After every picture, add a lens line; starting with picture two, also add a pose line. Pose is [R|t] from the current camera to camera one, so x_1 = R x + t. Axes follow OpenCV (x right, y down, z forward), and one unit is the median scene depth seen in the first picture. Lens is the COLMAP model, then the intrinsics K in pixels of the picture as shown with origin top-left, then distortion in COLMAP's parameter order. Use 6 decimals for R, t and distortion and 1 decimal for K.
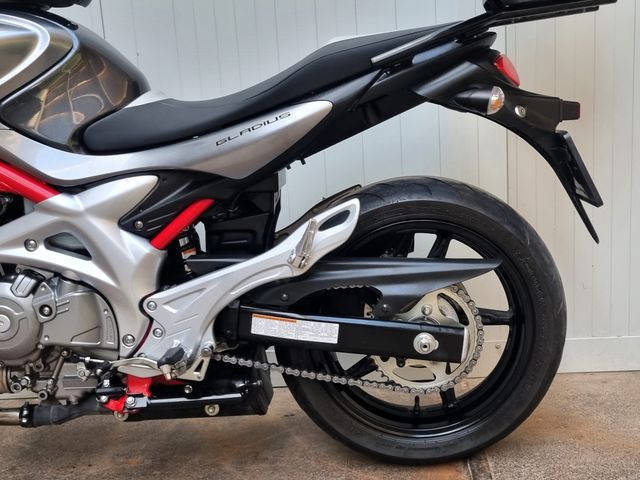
lens RADIAL K [[798.1, 0, 355.6], [0, 798.1, 258.7], [0, 0, 1]] dist [0.041700, 0.000000]
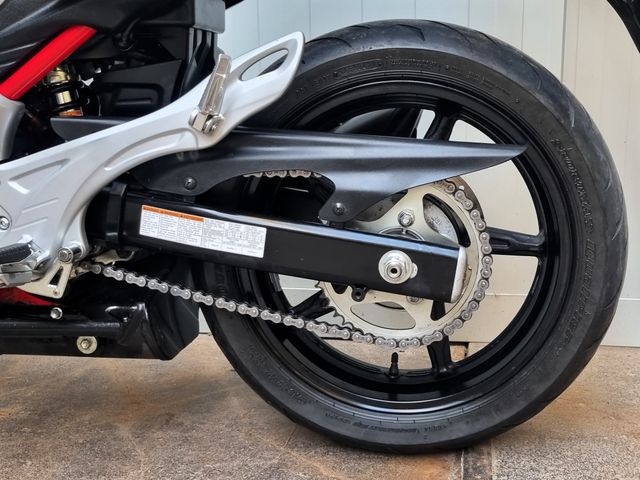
lens RADIAL K [[798.1, 0, 347.3], [0, 798.1, 242.5], [0, 0, 1]] dist [0.041700, 0.000000]
pose [[0.992198, 0.067049, -0.105105, 0.111453], [-0.066659, 0.997750, 0.007219, 0.082276], [0.105353, -0.000157, 0.994435, 0.343875]]
